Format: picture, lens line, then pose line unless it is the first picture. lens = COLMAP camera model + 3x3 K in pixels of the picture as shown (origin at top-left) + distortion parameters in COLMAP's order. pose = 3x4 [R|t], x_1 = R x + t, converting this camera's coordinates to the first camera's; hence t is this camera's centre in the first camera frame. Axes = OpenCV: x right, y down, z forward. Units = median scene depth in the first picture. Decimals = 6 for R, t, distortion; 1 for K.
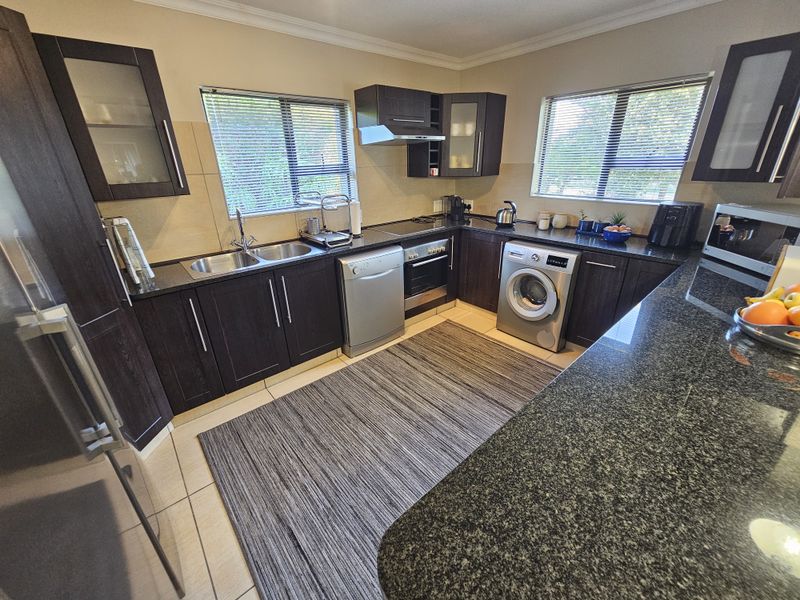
lens RADIAL K [[329.2, 0, 401.6], [0, 329.2, 299.5], [0, 0, 1]] dist [0.001013, 0.000649]
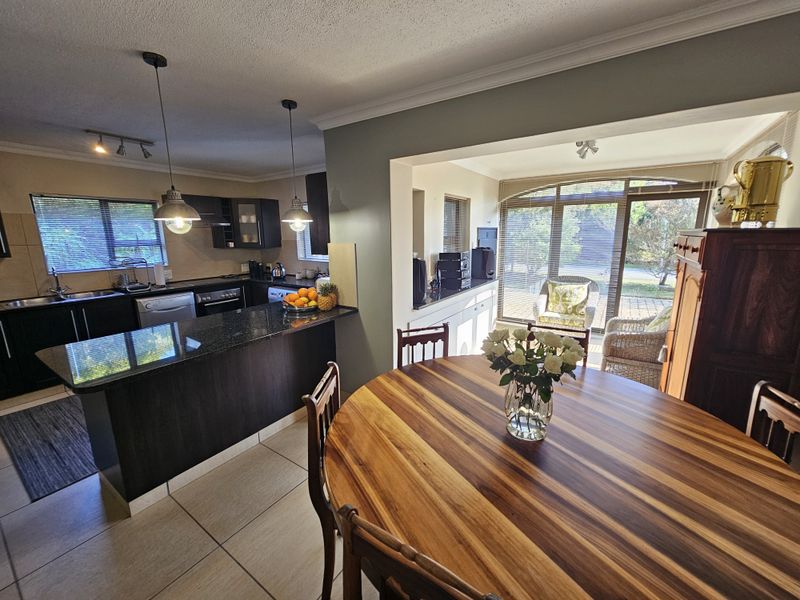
lens RADIAL K [[329.2, 0, 401.6], [0, 329.2, 299.5], [0, 0, 1]] dist [0.001013, 0.000649]
pose [[0.966530, -0.038838, 0.253596, 0.492414], [0.090898, 0.976193, -0.196937, 0.233956], [-0.239910, 0.213397, 0.947051, -0.584103]]
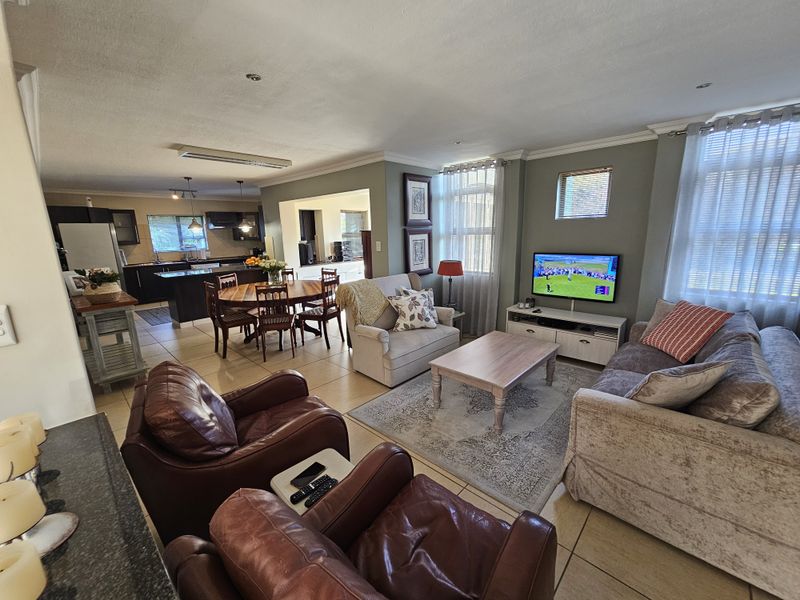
lens RADIAL K [[329.2, 0, 401.6], [0, 329.2, 299.5], [0, 0, 1]] dist [0.001013, 0.000649]
pose [[0.994909, -0.020751, 0.098621, 1.185327], [0.039459, 0.980654, -0.191730, 0.698113], [-0.092735, 0.194645, 0.976480, -1.724862]]
